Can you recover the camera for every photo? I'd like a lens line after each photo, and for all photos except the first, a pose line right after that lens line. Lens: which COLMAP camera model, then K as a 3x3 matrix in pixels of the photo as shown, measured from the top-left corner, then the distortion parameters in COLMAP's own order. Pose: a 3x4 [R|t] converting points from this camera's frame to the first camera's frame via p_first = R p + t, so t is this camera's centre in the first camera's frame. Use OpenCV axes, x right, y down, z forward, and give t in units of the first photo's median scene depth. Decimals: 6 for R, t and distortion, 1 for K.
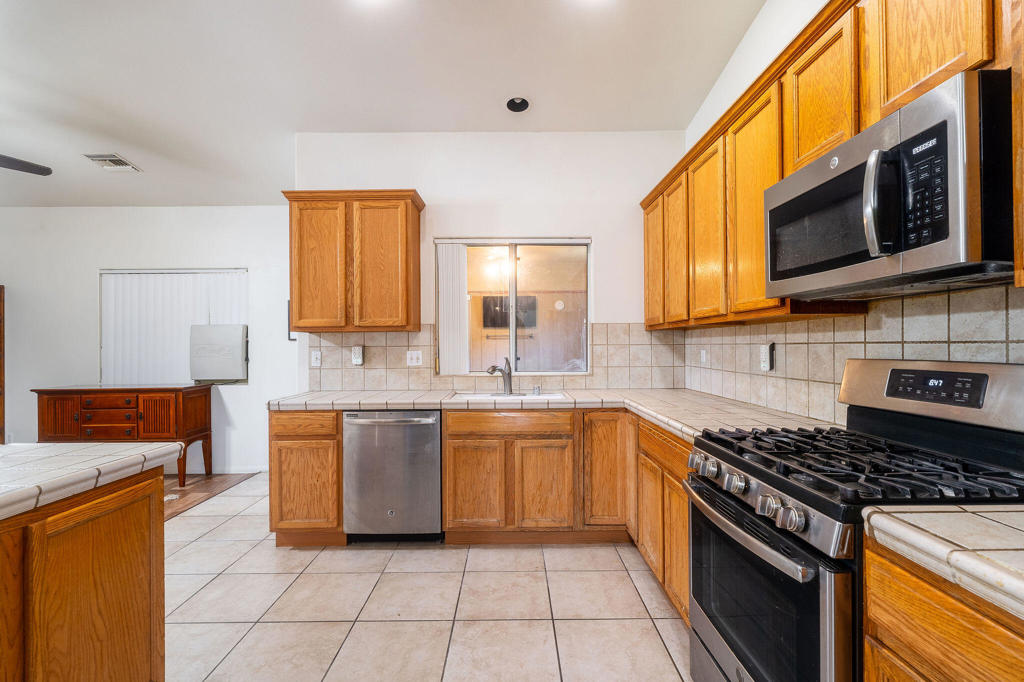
lens RADIAL K [[466.8, 0, 508.8], [0, 466.8, 340.3], [0, 0, 1]] dist [-0.007762, 0.002084]
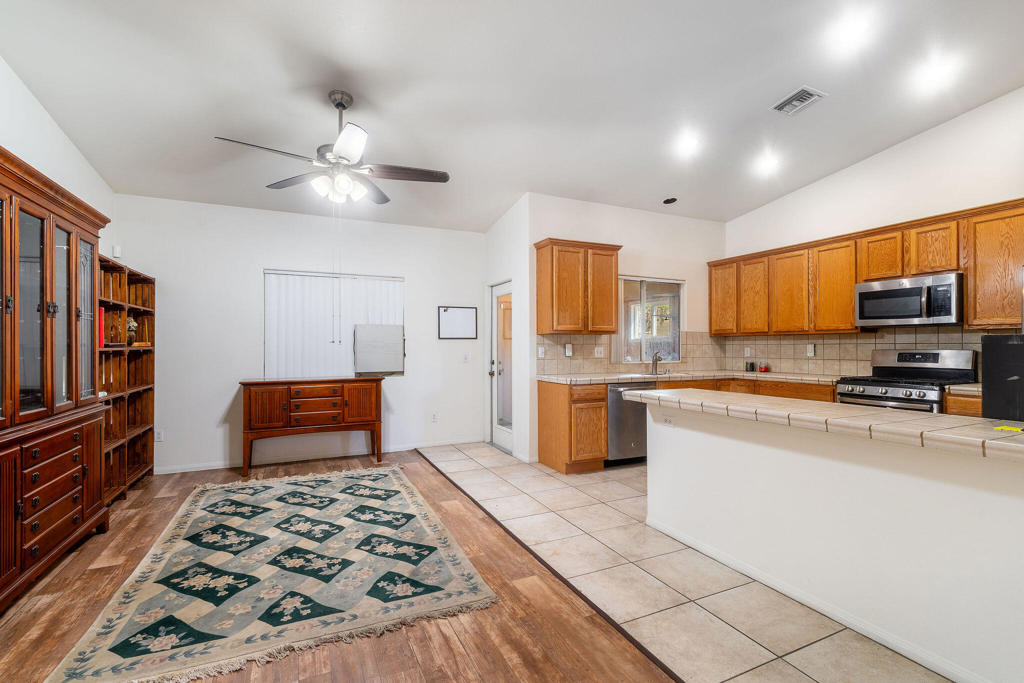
lens RADIAL K [[466.8, 0, 512.1], [0, 466.8, 343.1], [0, 0, 1]] dist [-0.007762, 0.002084]
pose [[0.909343, 0.010859, 0.415905, -1.202087], [-0.011337, 0.999935, -0.001320, 0.015380], [-0.415892, -0.003515, 0.909407, -0.293330]]
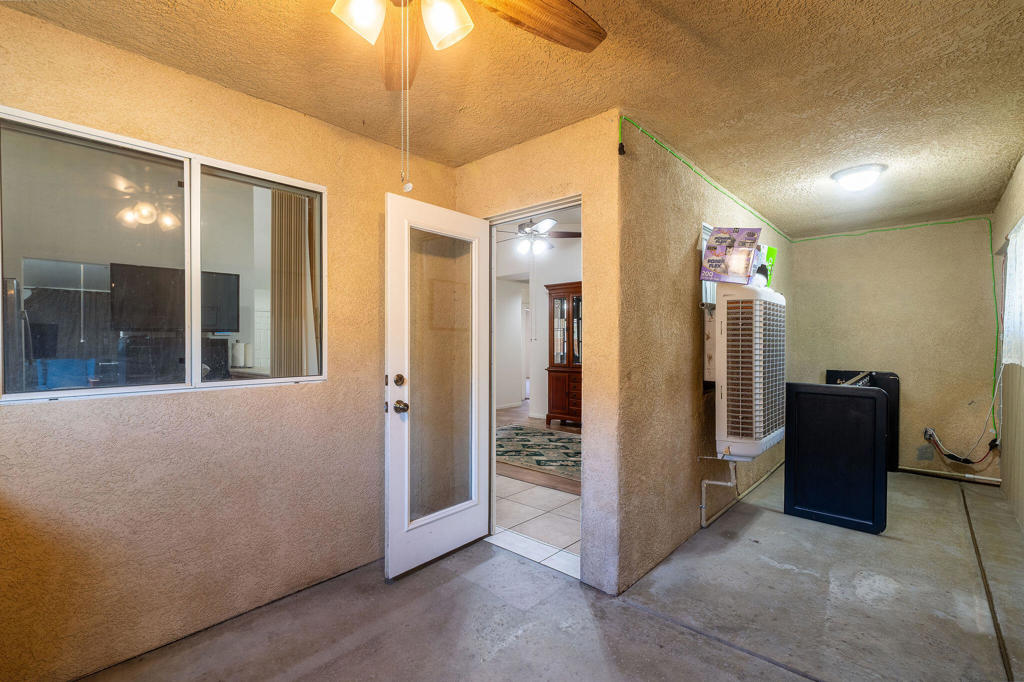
lens RADIAL K [[466.8, 0, 514.3], [0, 466.8, 342.3], [0, 0, 1]] dist [-0.007762, 0.002084]
pose [[-0.671803, 0.010417, -0.740656, 0.208135], [0.014837, 0.999890, 0.000605, 0.022116], [0.740581, -0.010582, -0.671884, 1.927686]]
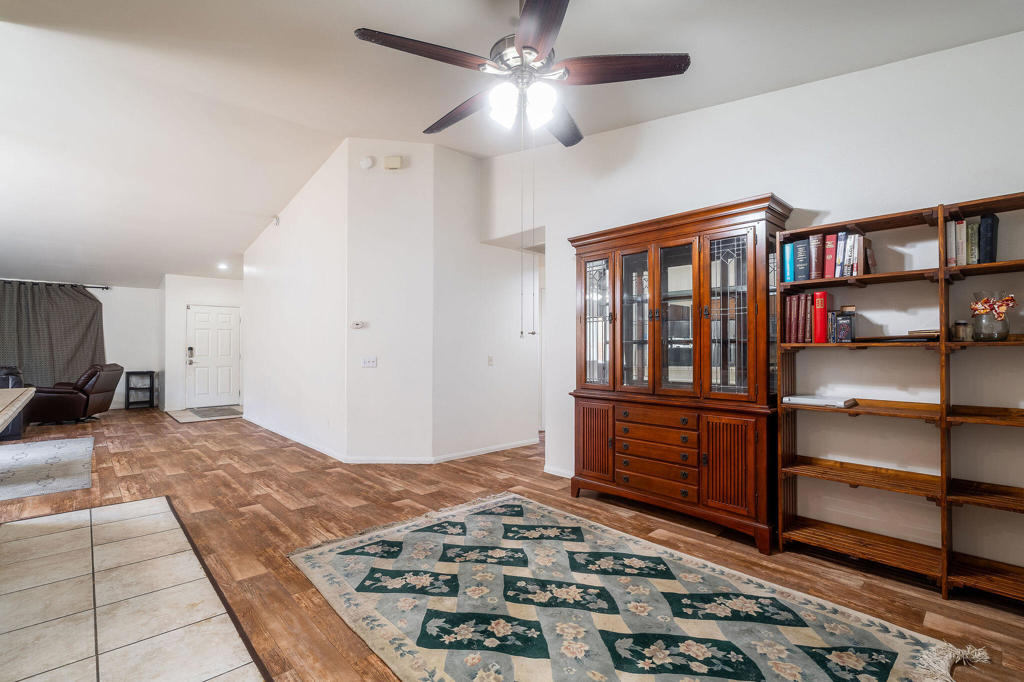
lens RADIAL K [[466.8, 0, 515.1], [0, 466.8, 341.4], [0, 0, 1]] dist [-0.007762, 0.002084]
pose [[-0.732886, 0.000337, -0.680351, -0.634708], [0.013236, 0.999818, -0.013763, 0.036068], [0.680223, -0.019091, -0.732757, 1.315244]]
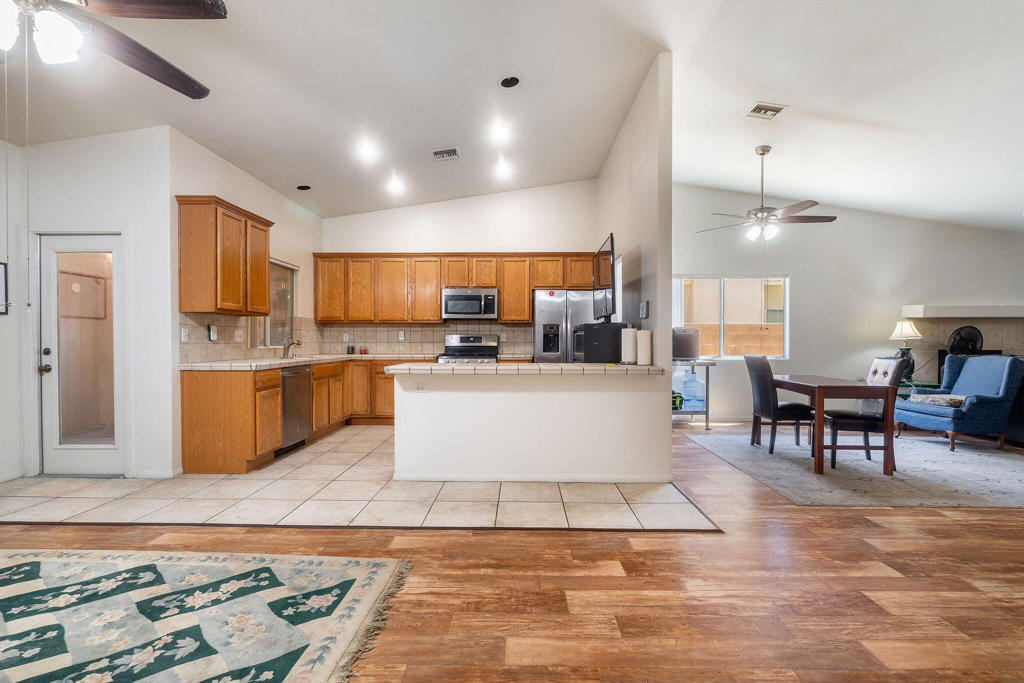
lens RADIAL K [[466.8, 0, 515.4], [0, 466.8, 342.0], [0, 0, 1]] dist [-0.007762, 0.002084]
pose [[0.018492, 0.002956, 0.999825, -1.688568], [-0.011396, 0.999931, -0.002745, 0.055296], [-0.999764, -0.011343, 0.018524, 0.189395]]
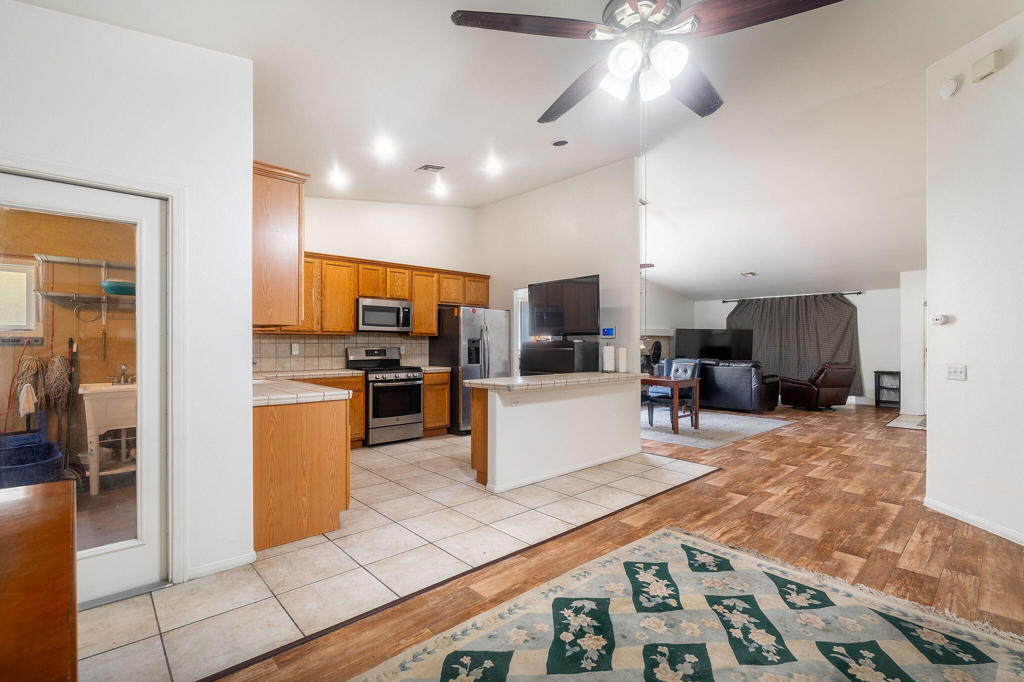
lens RADIAL K [[466.8, 0, 512.2], [0, 466.8, 340.3], [0, 0, 1]] dist [-0.007762, 0.002084]
pose [[-0.677639, 0.012796, 0.735283, -1.446715], [-0.003907, 0.999772, -0.021000, 0.028406], [-0.735384, -0.017103, -0.677434, 1.335066]]
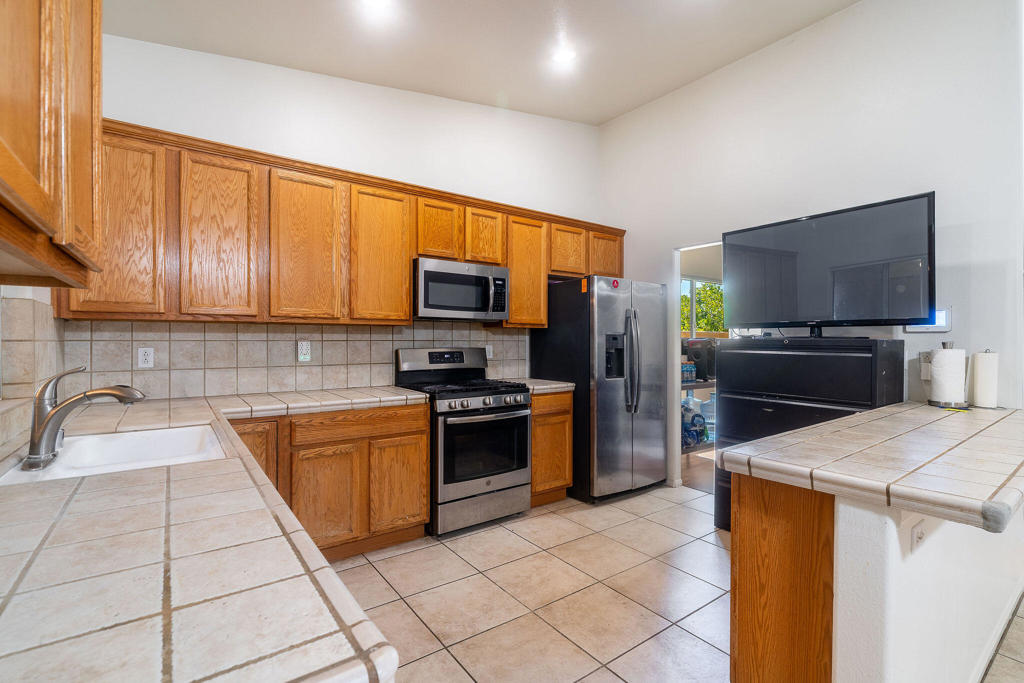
lens RADIAL K [[466.8, 0, 515.1], [0, 466.8, 340.5], [0, 0, 1]] dist [-0.007762, 0.002084]
pose [[-0.594956, 0.004249, 0.803747, -0.620531], [-0.007479, 0.999913, -0.010822, 0.012105], [-0.803723, -0.012449, -0.594873, 0.965131]]
